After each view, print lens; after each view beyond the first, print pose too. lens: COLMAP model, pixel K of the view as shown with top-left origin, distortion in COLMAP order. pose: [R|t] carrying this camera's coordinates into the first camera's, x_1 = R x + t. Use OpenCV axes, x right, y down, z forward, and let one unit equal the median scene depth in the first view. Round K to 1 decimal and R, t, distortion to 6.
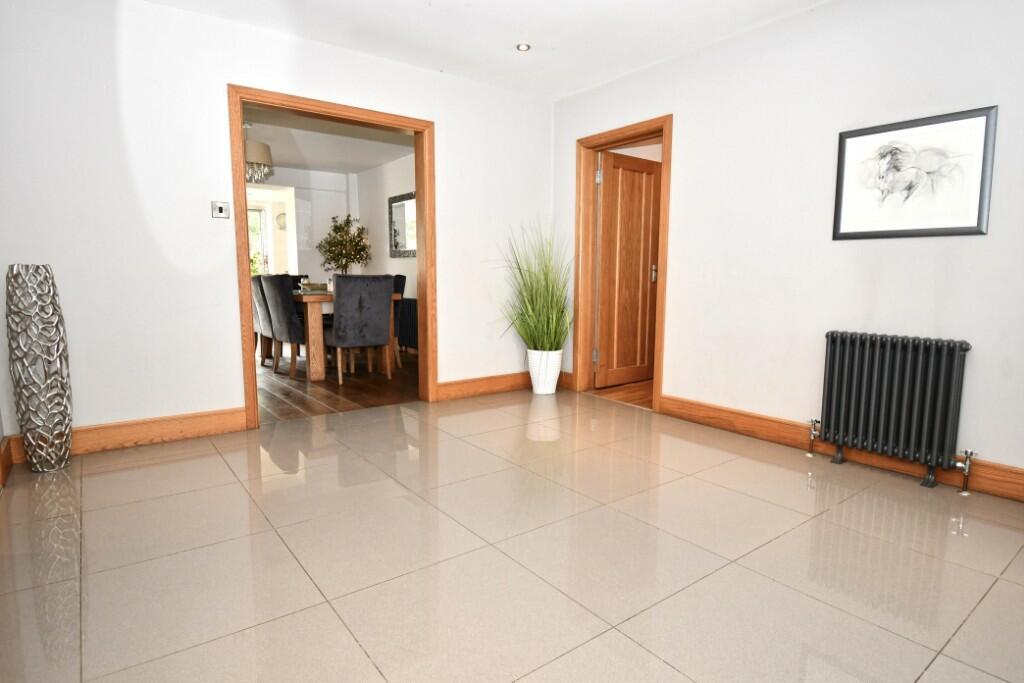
lens RADIAL K [[552.6, 0, 508.1], [0, 552.6, 336.9], [0, 0, 1]] dist [0.007270, -0.000926]
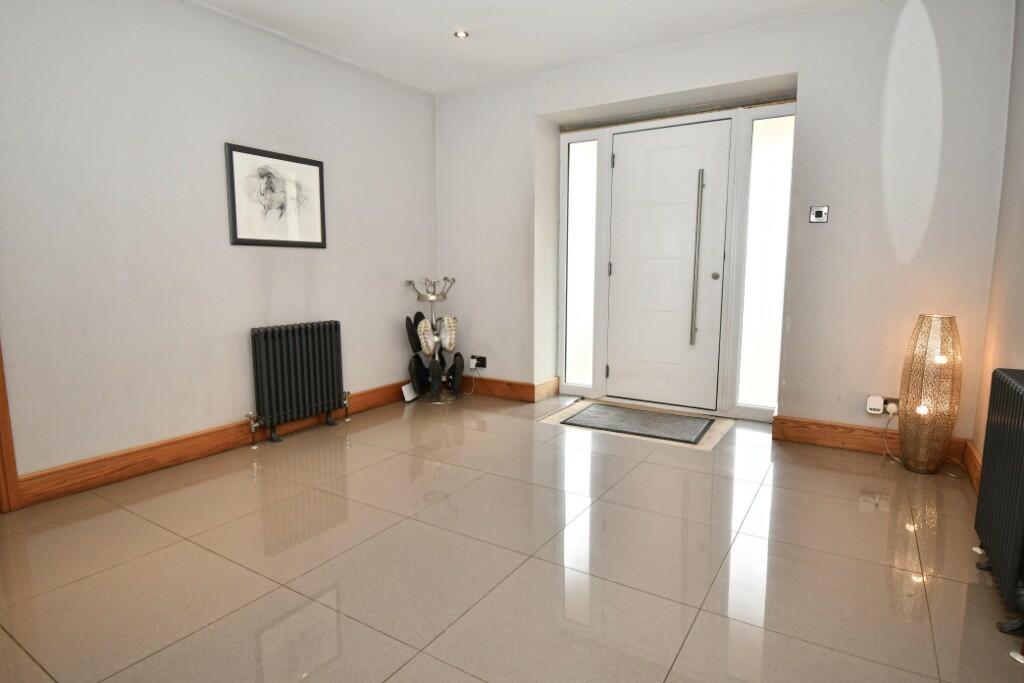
lens RADIAL K [[552.6, 0, 510.9], [0, 552.6, 344.3], [0, 0, 1]] dist [0.007270, -0.000926]
pose [[-0.320174, -0.133477, 0.937908, -0.651557], [0.115052, 0.977218, 0.178347, -0.125547], [-0.940346, 0.165011, -0.297523, 0.913376]]
